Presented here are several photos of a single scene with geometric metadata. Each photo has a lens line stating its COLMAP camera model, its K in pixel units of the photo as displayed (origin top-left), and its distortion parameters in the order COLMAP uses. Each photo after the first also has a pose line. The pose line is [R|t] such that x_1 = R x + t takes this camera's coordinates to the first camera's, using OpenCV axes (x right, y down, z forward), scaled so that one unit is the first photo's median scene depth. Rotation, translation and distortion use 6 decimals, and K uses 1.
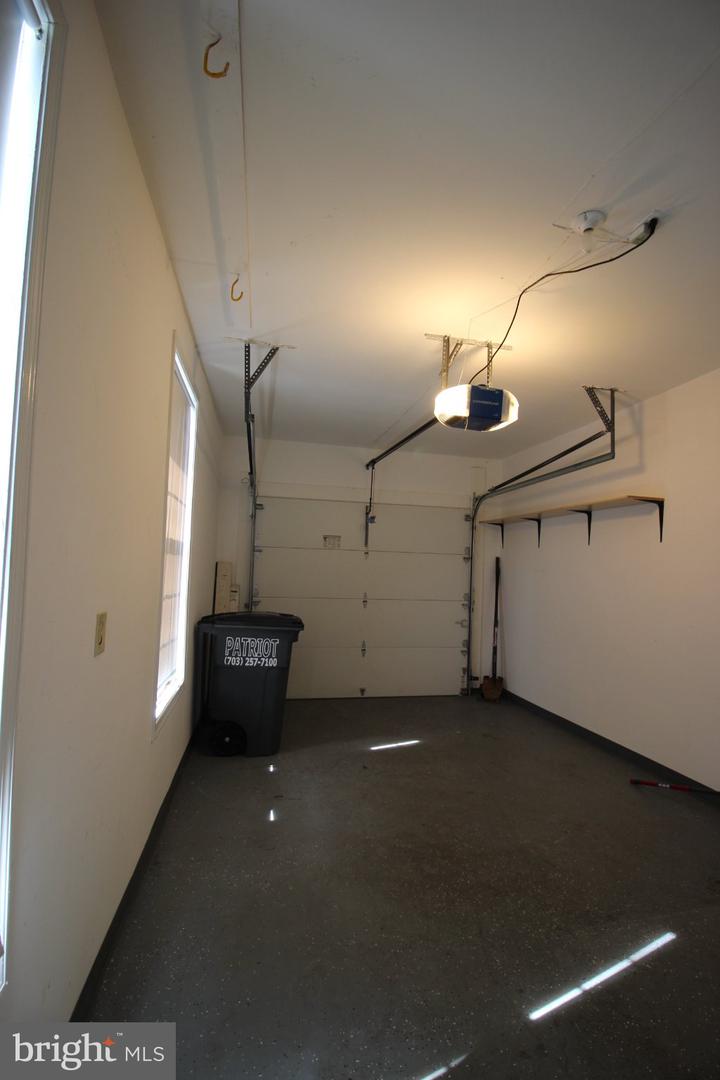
lens RADIAL K [[504.3, 0, 361.2], [0, 504.3, 545.4], [0, 0, 1]] dist [-0.005583, -0.008169]
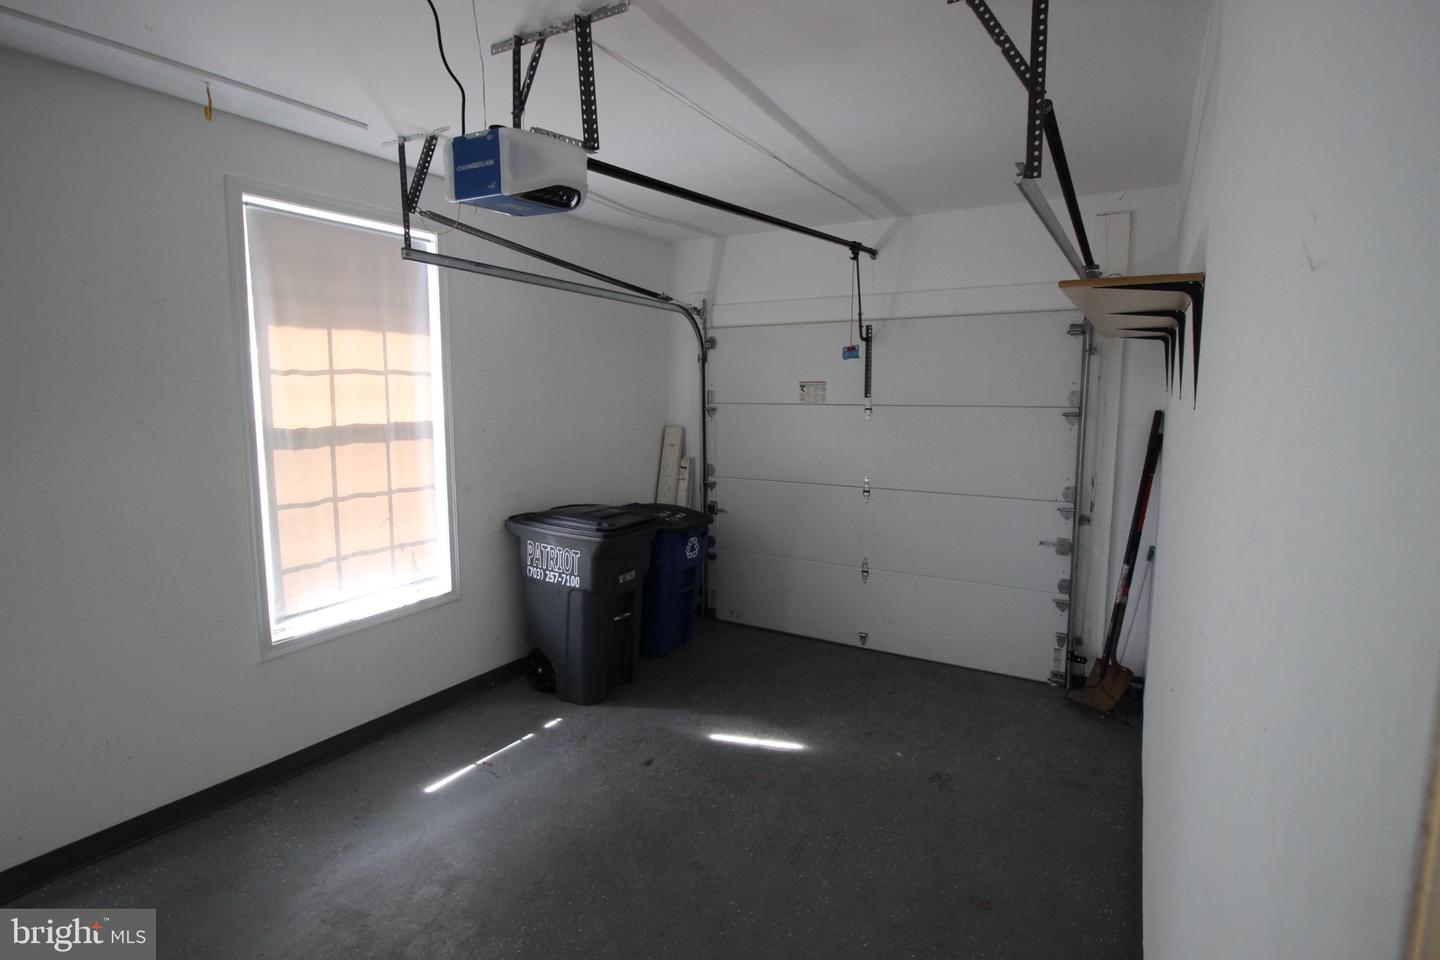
lens RADIAL K [[706.0, 0, 724.0], [0, 706.0, 467.9], [0, 0, 1]] dist [0.002609, -0.000393]
pose [[0.738037, 0.042915, -0.673394, 0.442075], [0.055686, 0.990697, 0.124168, -0.027815], [0.672459, -0.129139, 0.728782, 0.294983]]
